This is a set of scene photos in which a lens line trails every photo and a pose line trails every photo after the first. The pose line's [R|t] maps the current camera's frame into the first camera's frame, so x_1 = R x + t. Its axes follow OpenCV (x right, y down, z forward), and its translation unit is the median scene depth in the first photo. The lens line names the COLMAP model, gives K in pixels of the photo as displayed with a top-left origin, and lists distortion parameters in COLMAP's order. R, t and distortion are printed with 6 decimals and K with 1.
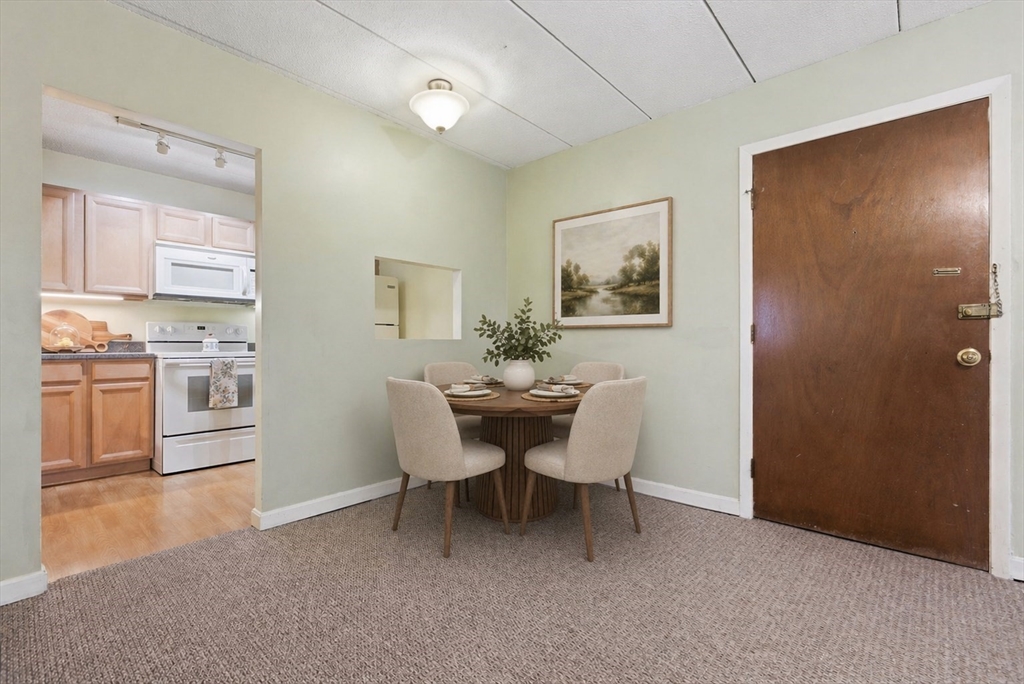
lens RADIAL K [[459.3, 0, 517.5], [0, 459.3, 342.3], [0, 0, 1]] dist [-0.013937, 0.005098]
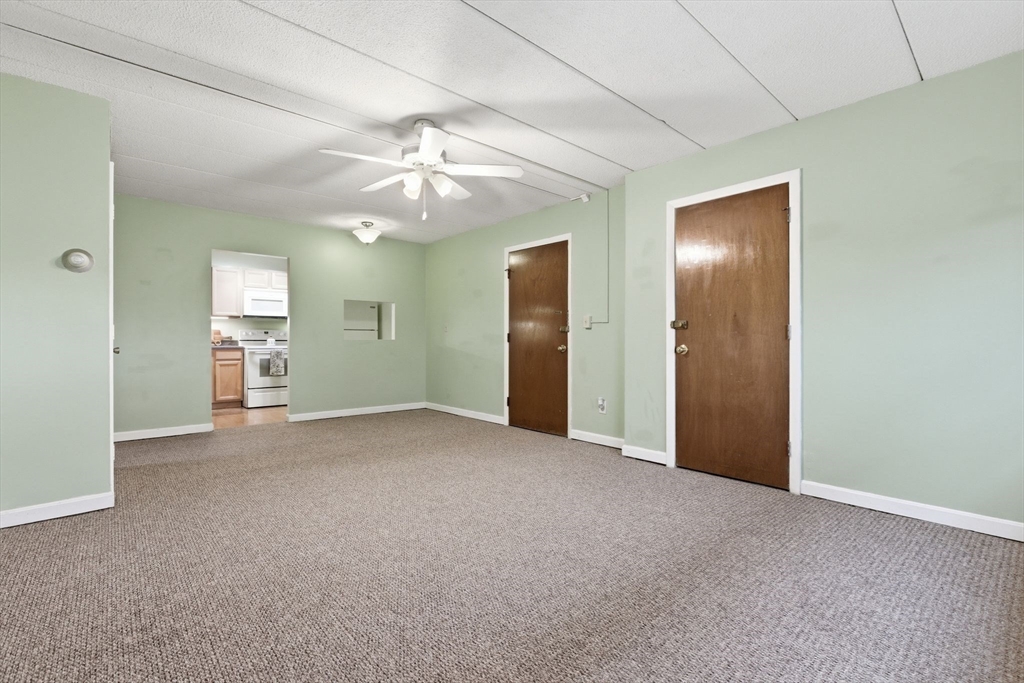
lens RADIAL K [[459.3, 0, 509.7], [0, 459.3, 343.4], [0, 0, 1]] dist [-0.013937, 0.005098]
pose [[0.992667, 0.003972, -0.120818, 0.564582], [-0.003314, 0.999979, 0.005647, -0.003312], [0.120838, -0.005205, 0.992659, -0.797235]]
